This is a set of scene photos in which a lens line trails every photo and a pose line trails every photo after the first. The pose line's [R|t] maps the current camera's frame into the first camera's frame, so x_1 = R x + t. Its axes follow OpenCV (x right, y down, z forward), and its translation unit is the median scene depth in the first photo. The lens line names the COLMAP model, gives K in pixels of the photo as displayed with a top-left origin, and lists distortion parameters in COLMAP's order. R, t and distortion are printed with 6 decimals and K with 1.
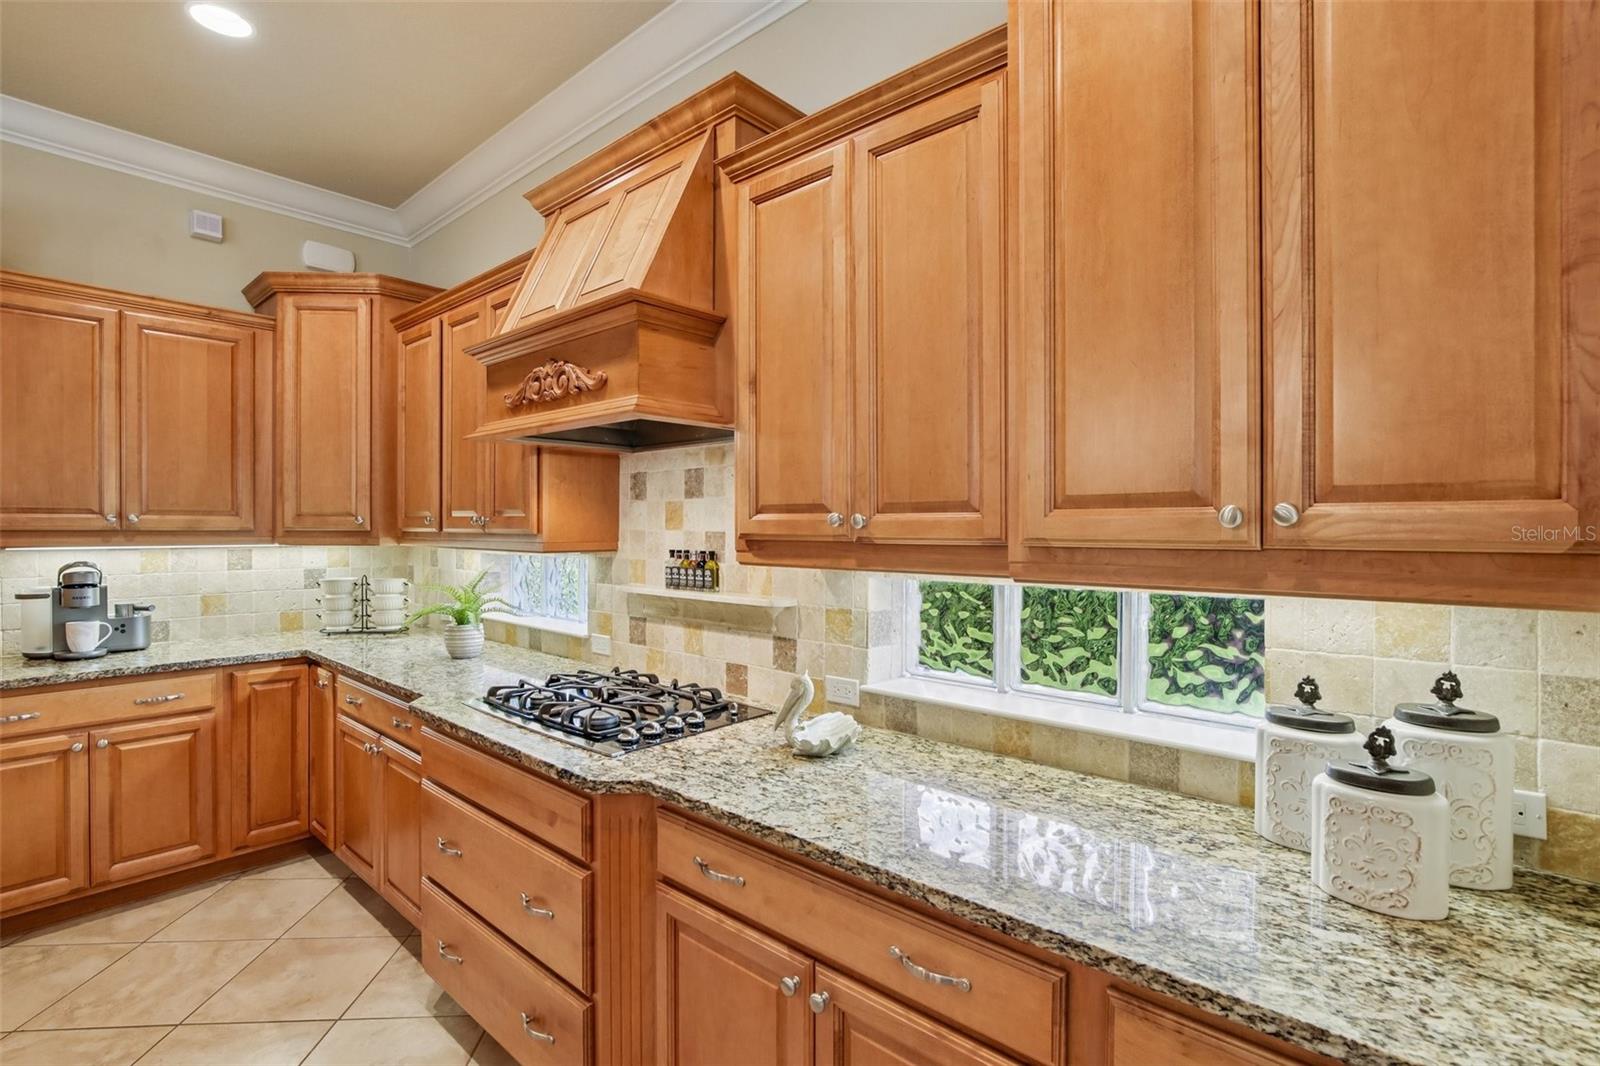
lens RADIAL K [[740.6, 0, 809.9], [0, 740.6, 526.2], [0, 0, 1]] dist [-0.023002, 0.006565]
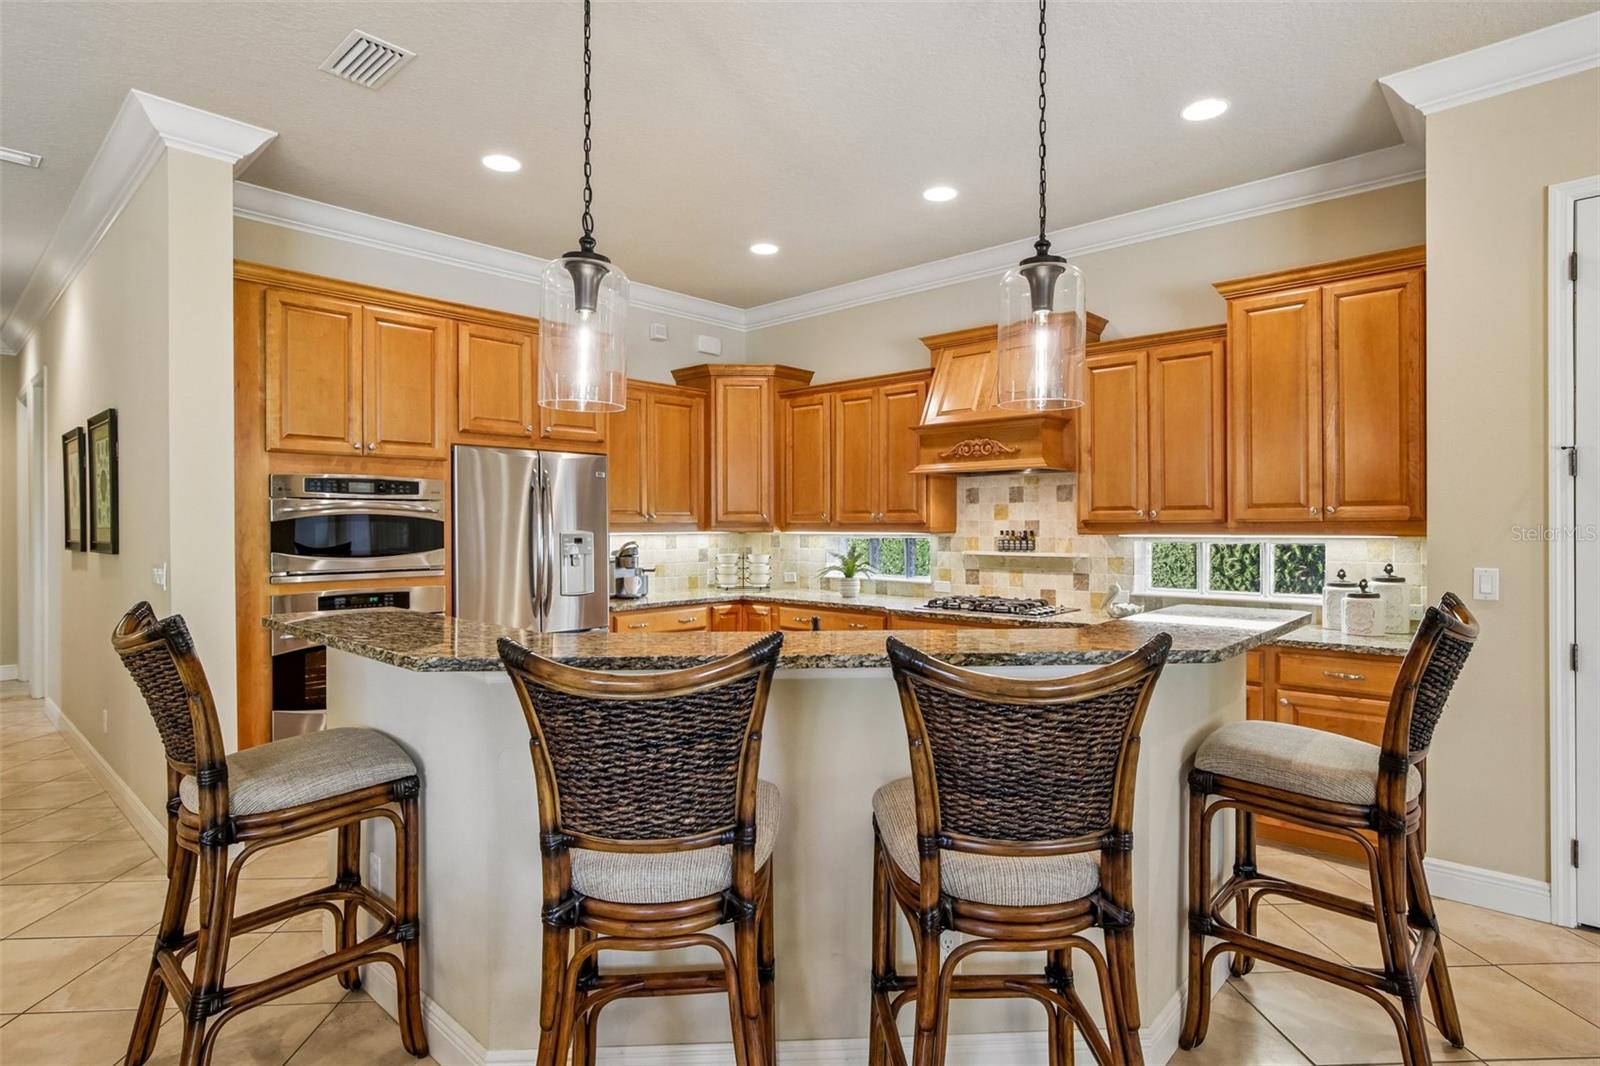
lens RADIAL K [[826.9, 0, 806.7], [0, 826.9, 533.1], [0, 0, 1]] dist [-0.002217, -0.000386]
pose [[0.999657, -0.006439, -0.025388, -0.539870], [0.006707, 0.999922, 0.010491, 0.011129], [0.025318, -0.010657, 0.999623, -0.929718]]
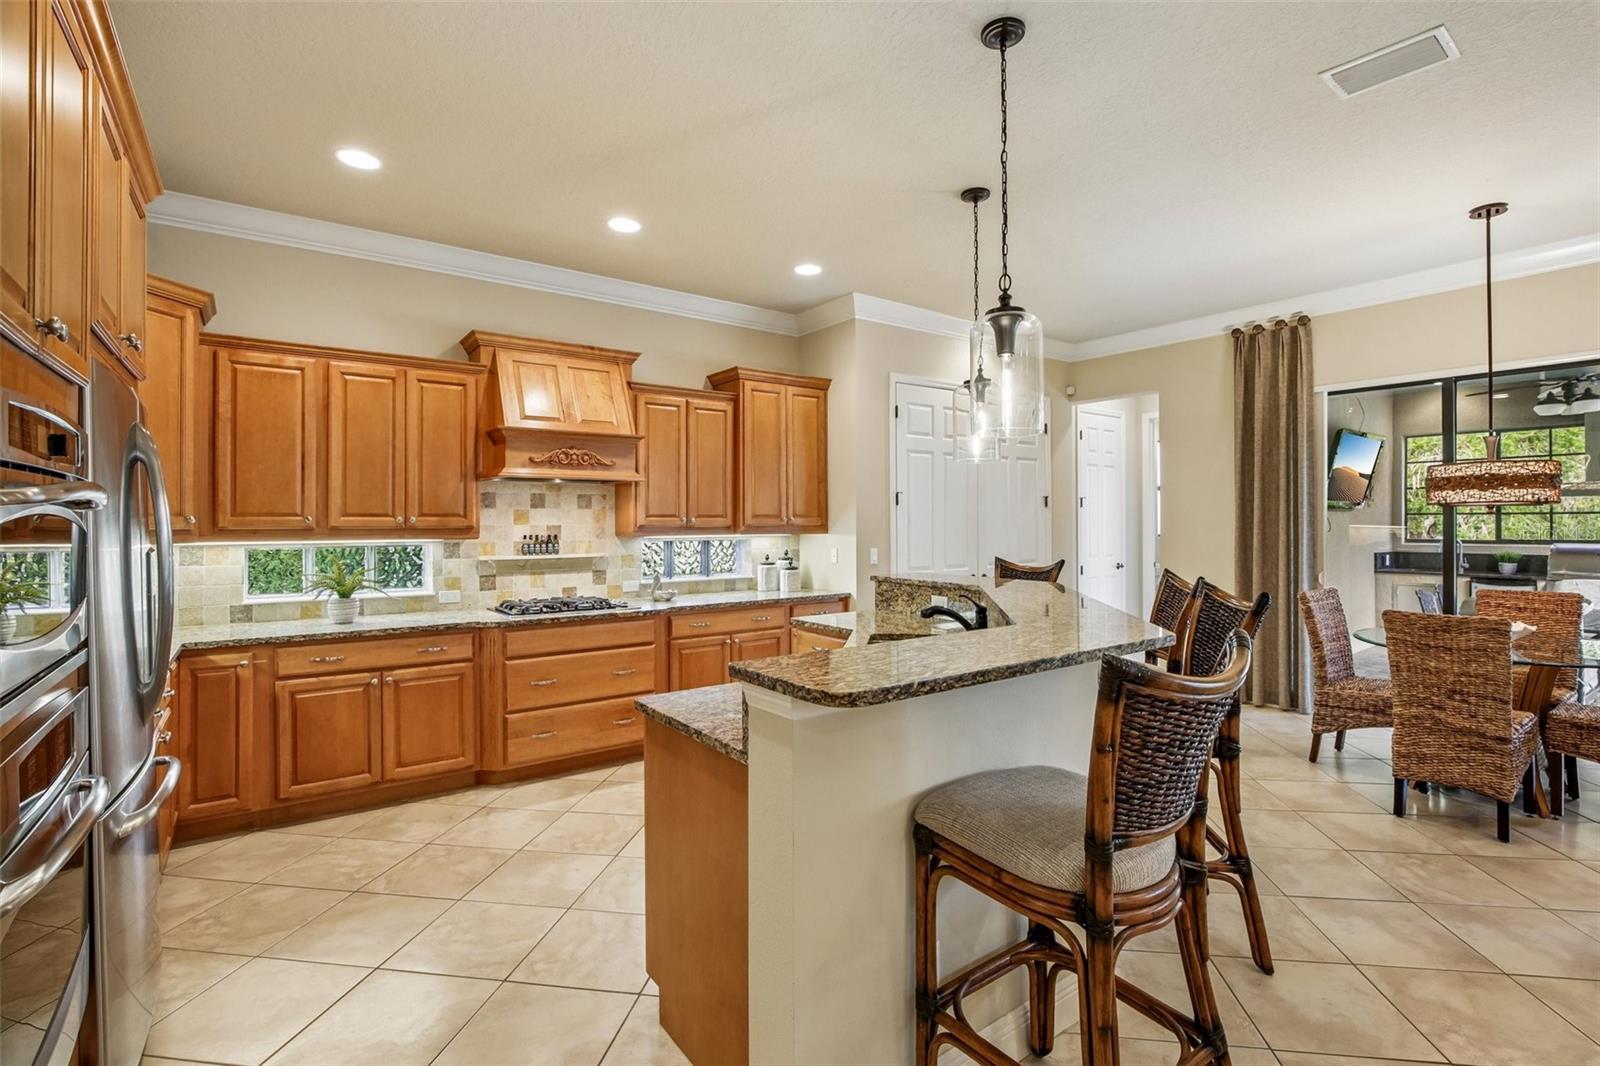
lens RADIAL K [[740.6, 0, 809.9], [0, 740.6, 526.2], [0, 0, 1]] dist [-0.023002, 0.006565]
pose [[0.206875, -0.010425, 0.978312, -1.651423], [0.004686, 0.999942, 0.009665, -0.005587], [-0.978356, 0.002585, 0.206912, -0.097123]]
